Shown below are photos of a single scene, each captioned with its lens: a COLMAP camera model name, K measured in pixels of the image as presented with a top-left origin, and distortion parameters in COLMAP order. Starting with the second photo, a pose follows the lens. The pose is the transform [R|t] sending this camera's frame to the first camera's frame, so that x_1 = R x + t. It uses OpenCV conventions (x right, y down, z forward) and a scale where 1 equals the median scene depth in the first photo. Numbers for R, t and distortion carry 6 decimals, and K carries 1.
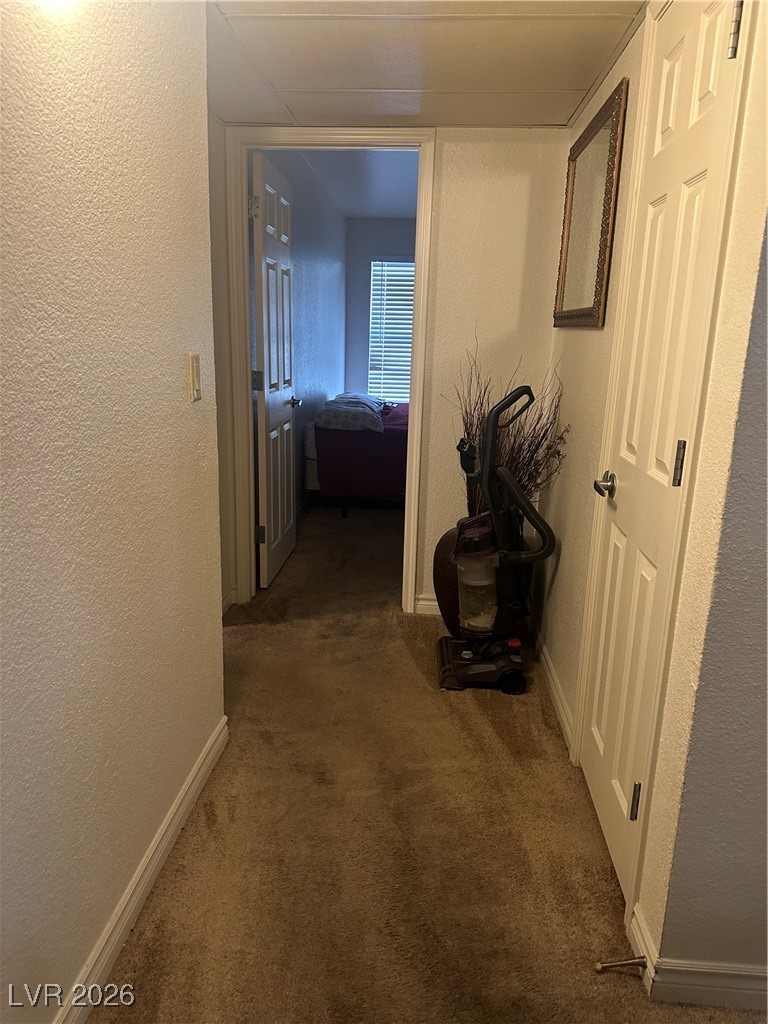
lens RADIAL K [[718.0, 0, 384.0], [0, 718.0, 511.3], [0, 0, 1]] dist [0.067151, -0.082446]
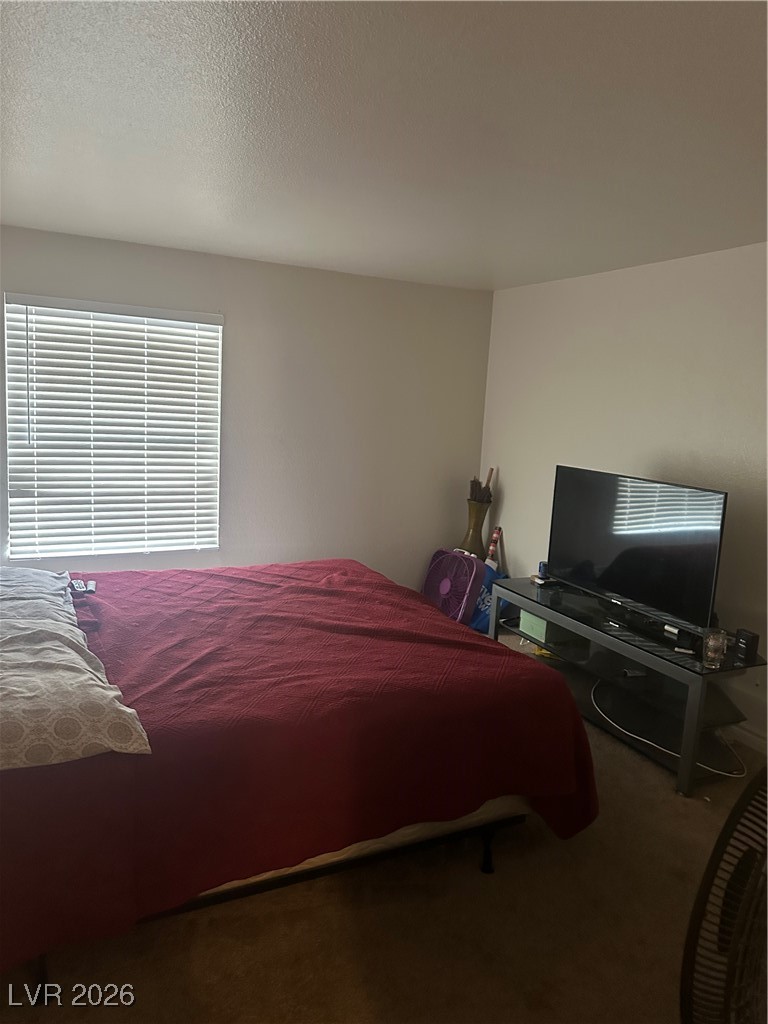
lens RADIAL K [[718.0, 0, 383.6], [0, 718.0, 512.1], [0, 0, 1]] dist [0.067151, -0.082446]
pose [[0.864974, -0.049495, 0.499371, -0.050505], [0.088481, 0.994576, -0.054683, -0.130511], [-0.493955, 0.091484, 0.864661, 0.389289]]
